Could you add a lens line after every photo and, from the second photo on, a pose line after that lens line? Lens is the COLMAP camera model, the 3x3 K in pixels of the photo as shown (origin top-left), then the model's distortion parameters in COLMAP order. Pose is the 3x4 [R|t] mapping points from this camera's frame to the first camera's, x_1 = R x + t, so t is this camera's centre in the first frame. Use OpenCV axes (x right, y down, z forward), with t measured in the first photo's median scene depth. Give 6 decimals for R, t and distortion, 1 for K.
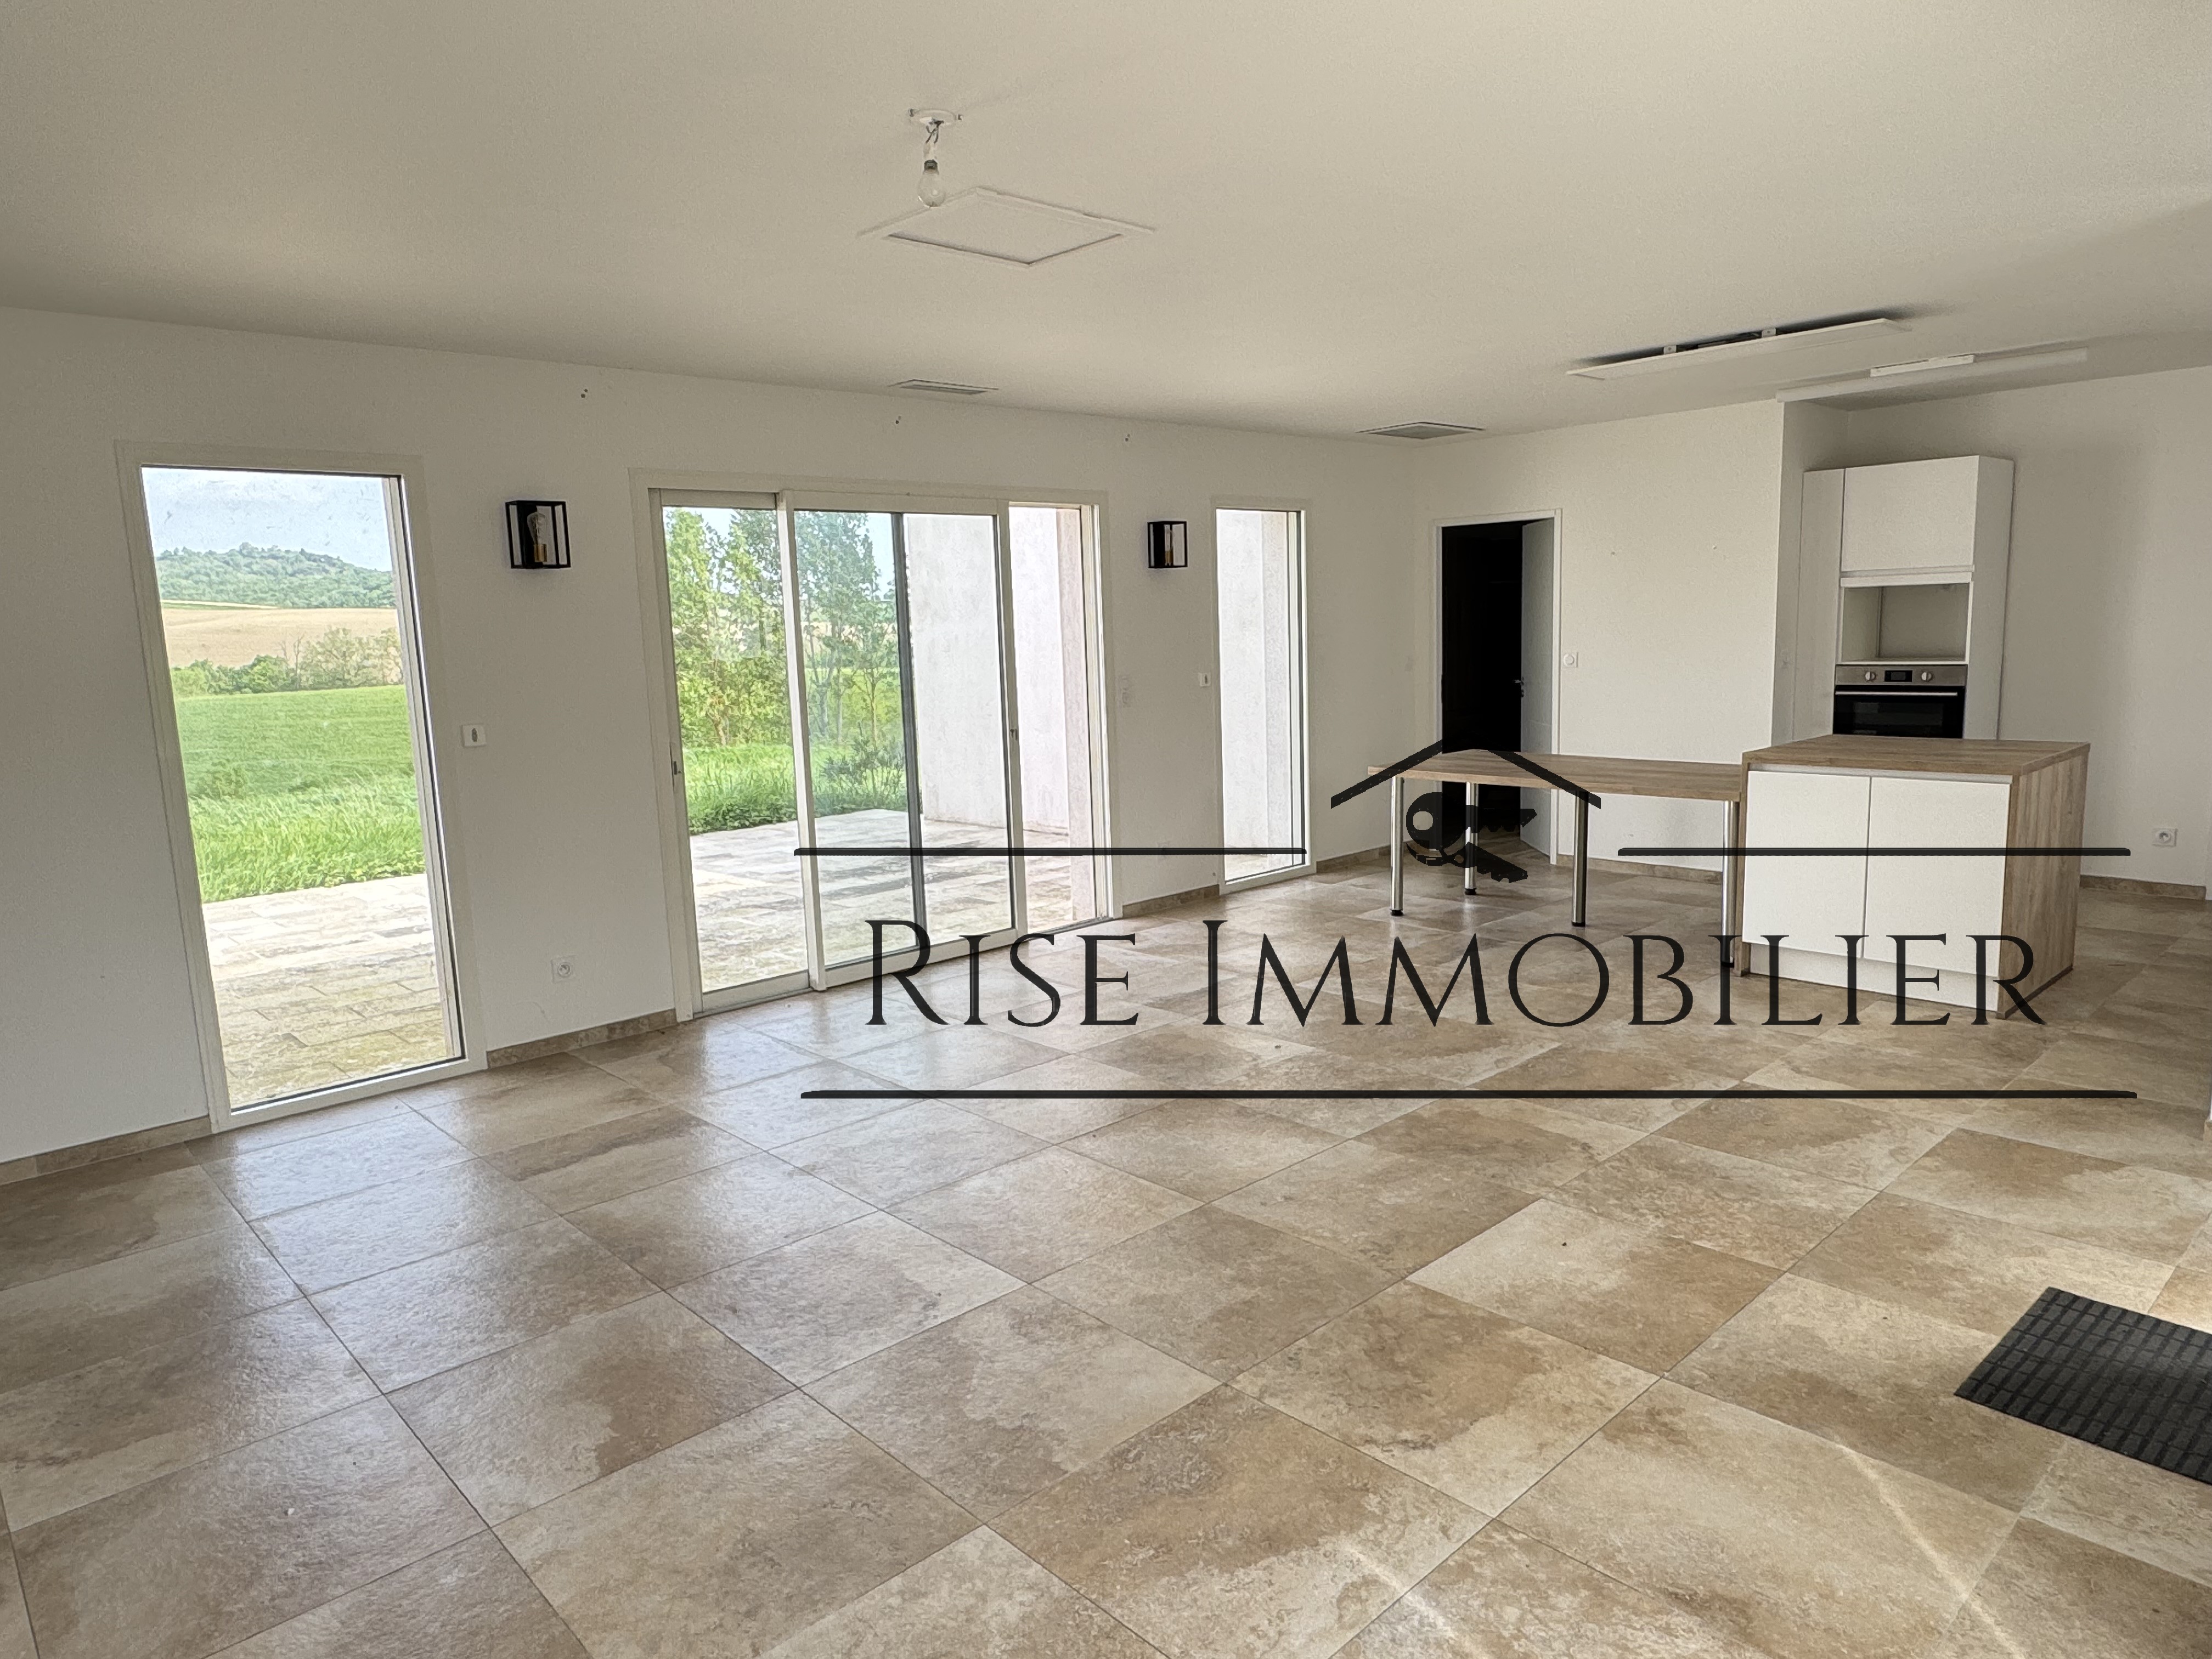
lens RADIAL K [[1386.6, 0, 1098.8], [0, 1386.6, 836.7], [0, 0, 1]] dist [-0.003624, 0.005837]
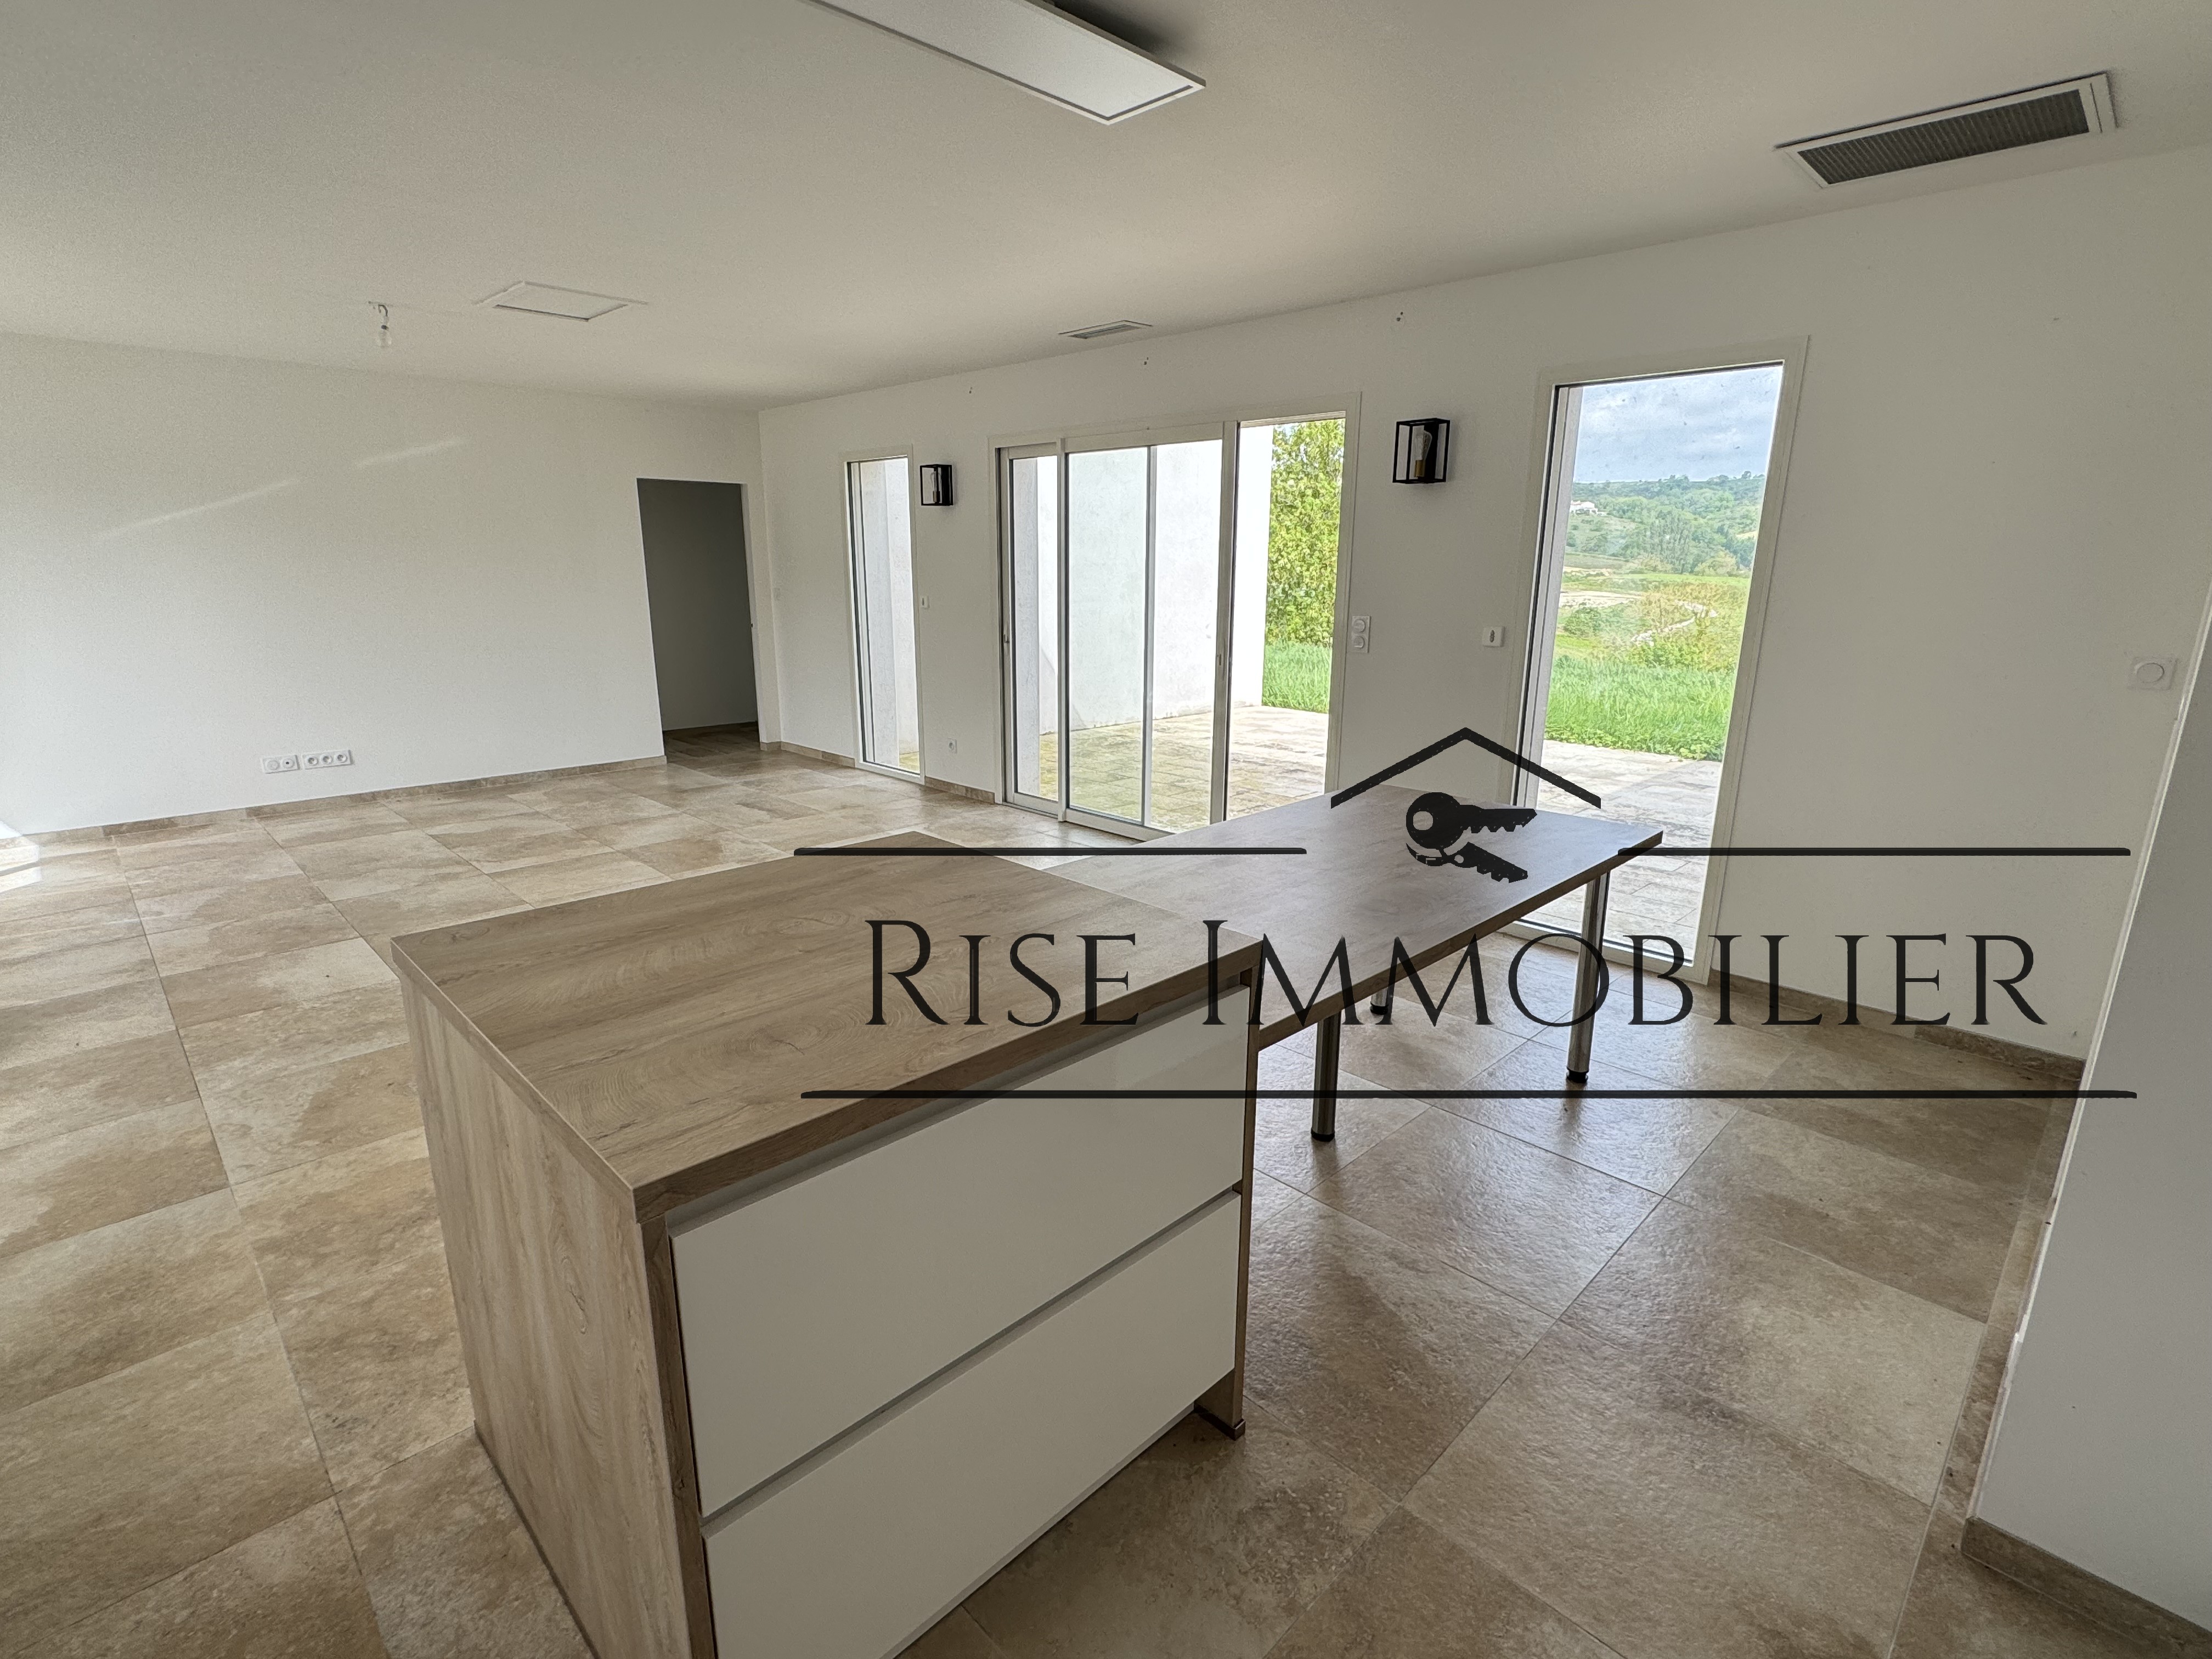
lens RADIAL K [[1070.9, 0, 1106.9], [0, 1070.9, 821.7], [0, 0, 1]] dist [-0.000621, 0.000088]
pose [[0.031017, 0.274559, -0.961070, 0.929931], [-0.161077, 0.950338, 0.266294, -0.200454], [0.986454, 0.146547, 0.073702, 1.120552]]
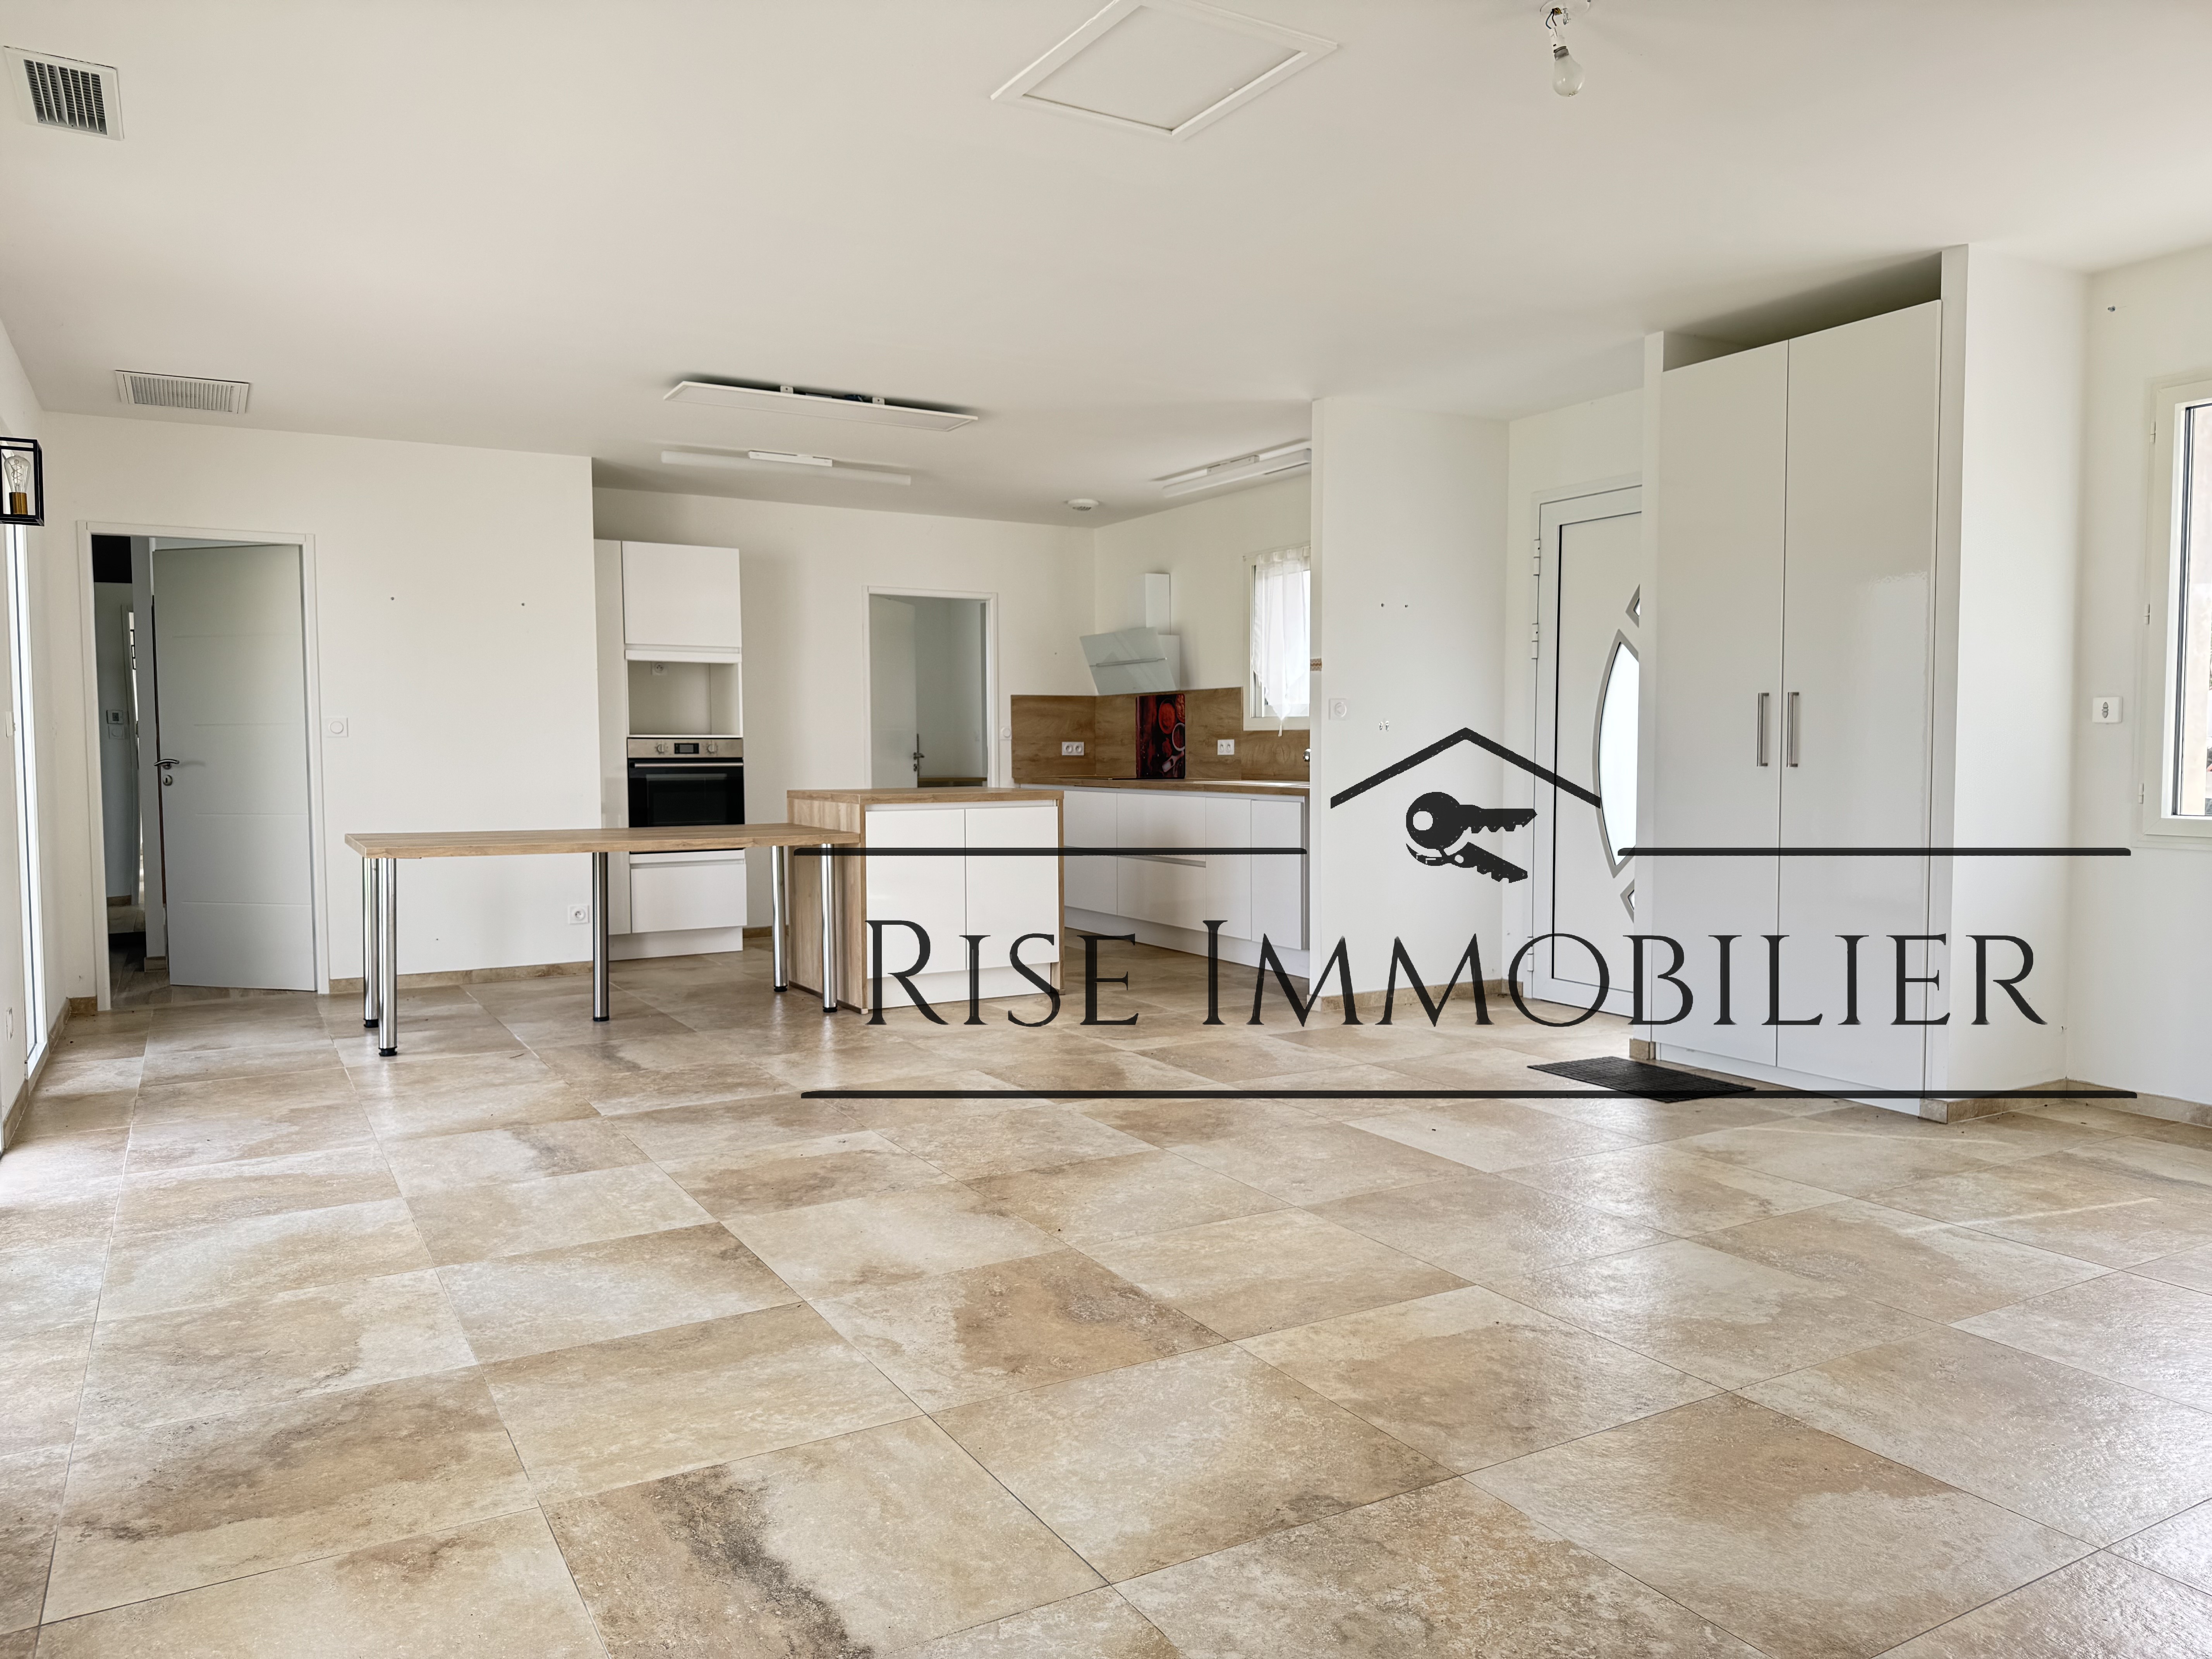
lens RADIAL K [[1559.6, 0, 1108.7], [0, 1559.6, 829.5], [0, 0, 1]] dist [0.029133, -0.036060]
pose [[0.223597, -0.018215, 0.974512, -0.671318], [0.147095, 0.989005, -0.015264, 0.011843], [-0.963518, 0.146759, 0.223817, 0.606544]]
